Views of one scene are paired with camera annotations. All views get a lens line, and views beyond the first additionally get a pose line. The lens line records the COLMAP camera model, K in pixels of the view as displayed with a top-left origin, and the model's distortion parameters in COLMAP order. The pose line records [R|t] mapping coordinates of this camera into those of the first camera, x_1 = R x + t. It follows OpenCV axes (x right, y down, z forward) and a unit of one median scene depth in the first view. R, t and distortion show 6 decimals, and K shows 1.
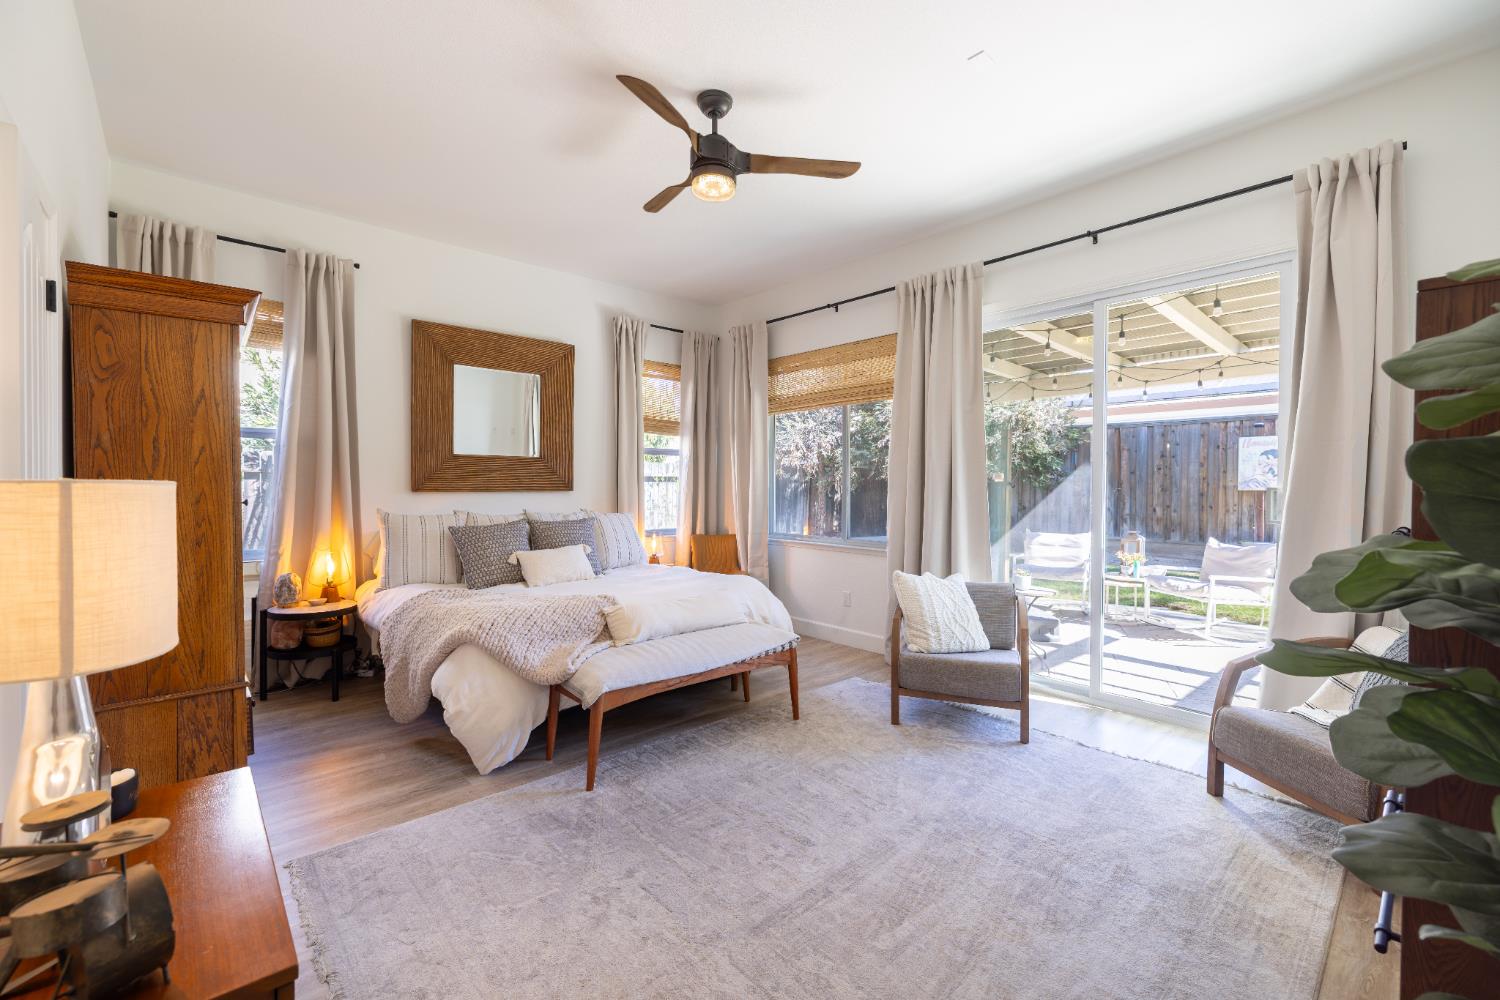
lens RADIAL K [[625.4, 0, 748.3], [0, 625.4, 492.6], [0, 0, 1]] dist [-0.000754, 0.000960]
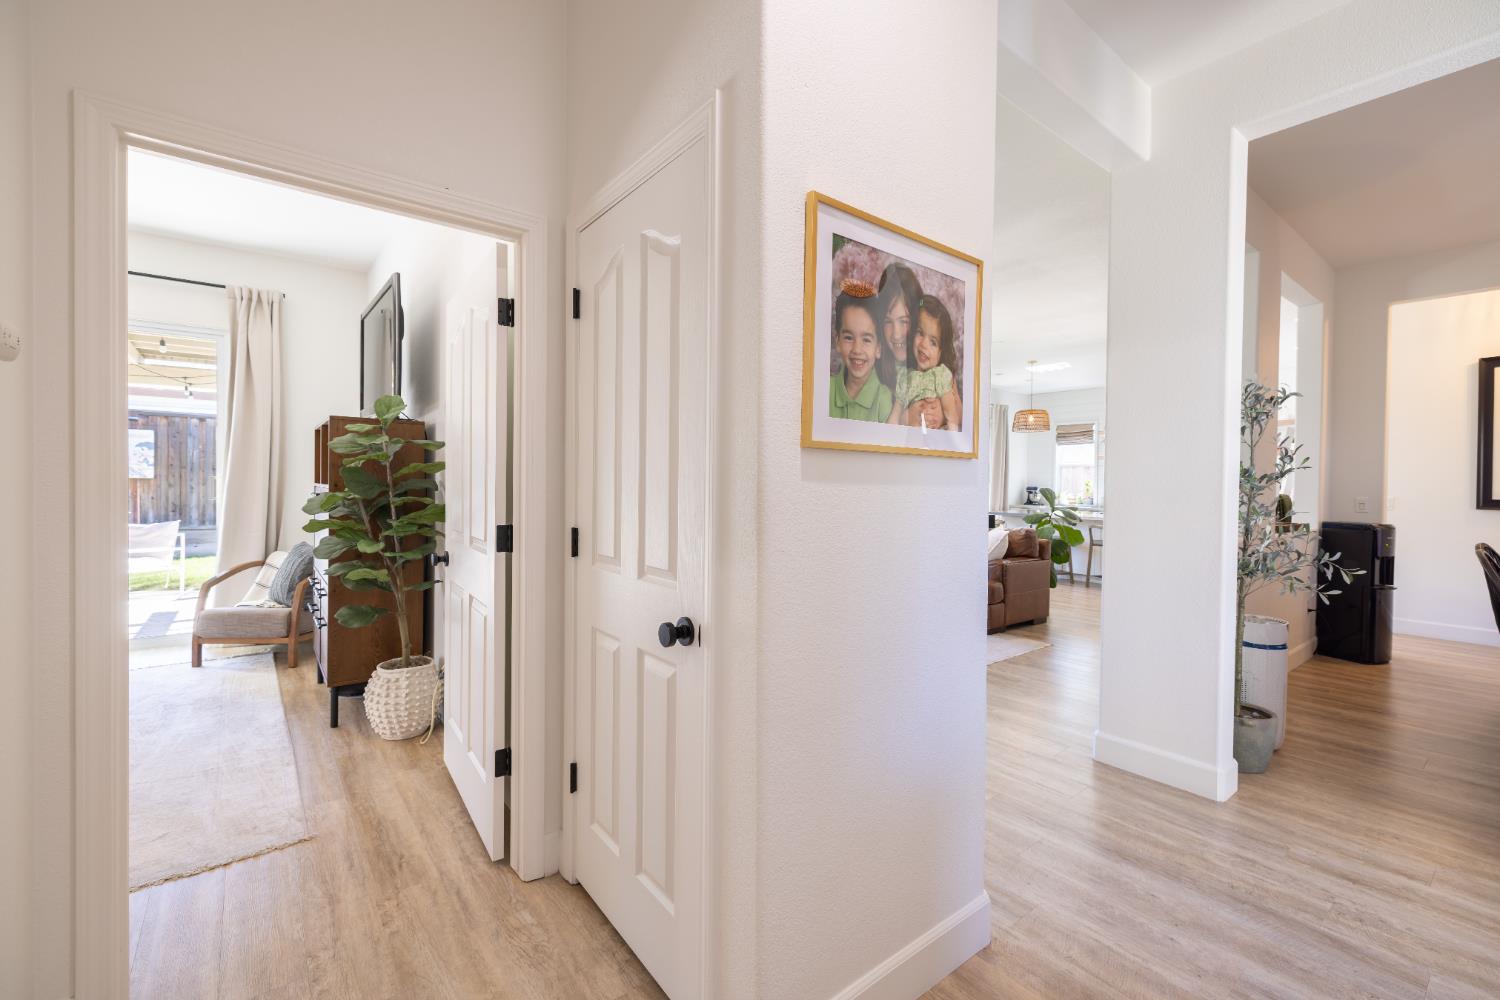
lens RADIAL K [[625.4, 0, 749.0], [0, 625.4, 494.8], [0, 0, 1]] dist [-0.000754, 0.000960]
pose [[0.056412, -0.020730, 0.998192, -0.607891], [-0.001613, 0.999781, 0.020854, 0.003265], [-0.998406, -0.002787, 0.056366, -0.401701]]
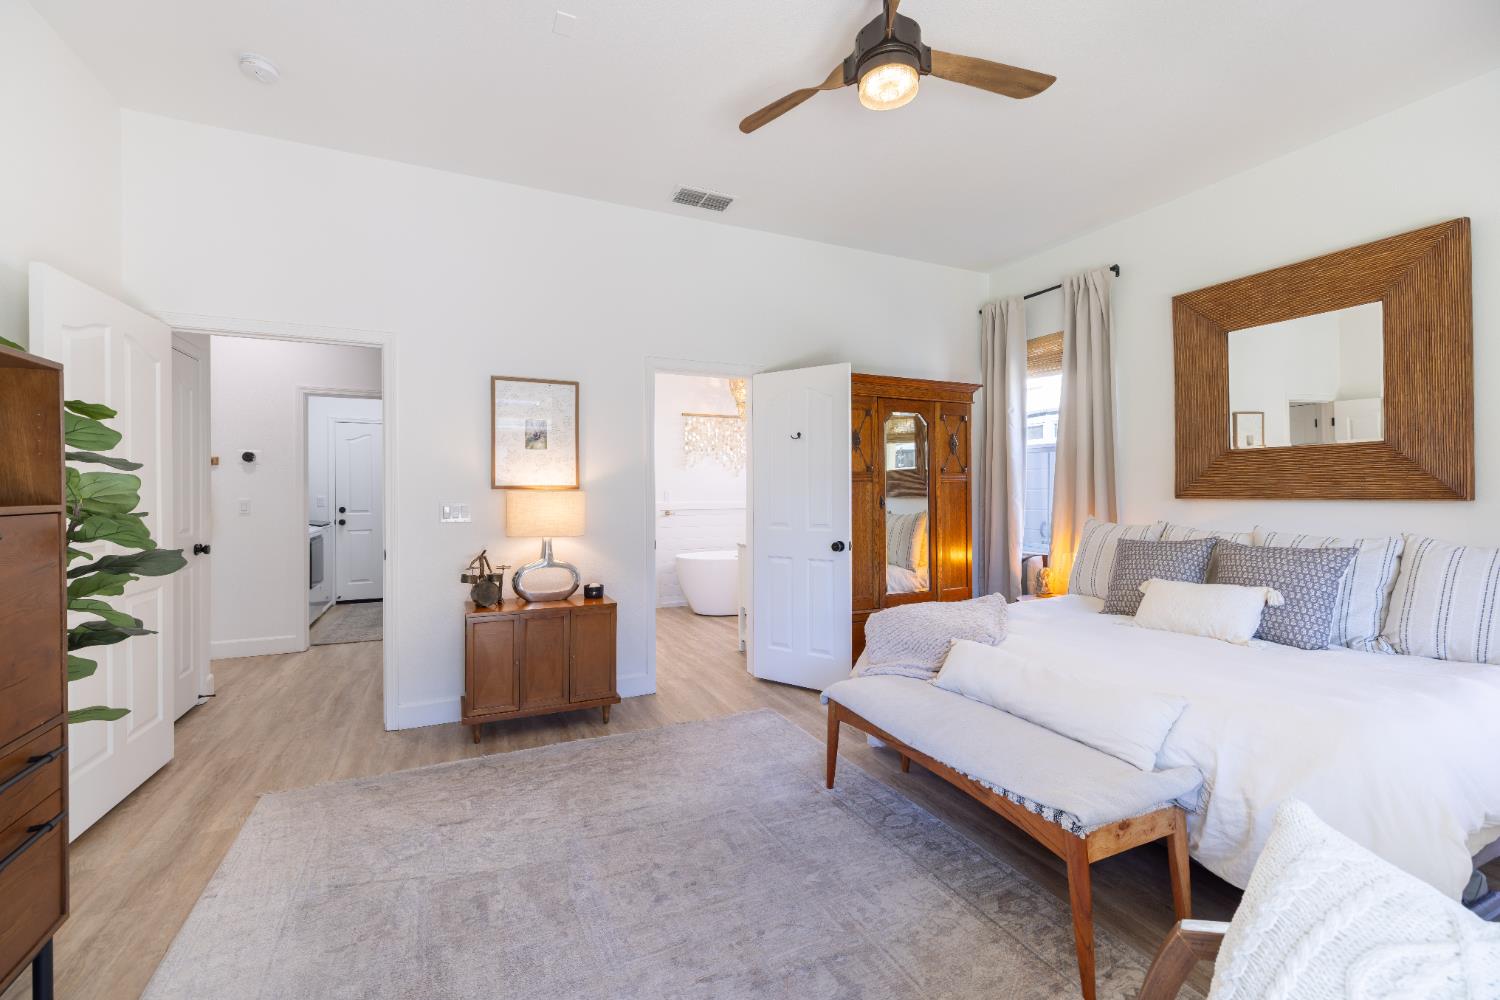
lens RADIAL K [[625.4, 0, 748.7], [0, 625.4, 496.3], [0, 0, 1]] dist [-0.000754, 0.000960]
pose [[-0.279955, 0.003855, -0.960005, 0.577460], [-0.011060, 0.999913, 0.007240, -0.004463], [0.959949, 0.012644, -0.279888, 0.875080]]
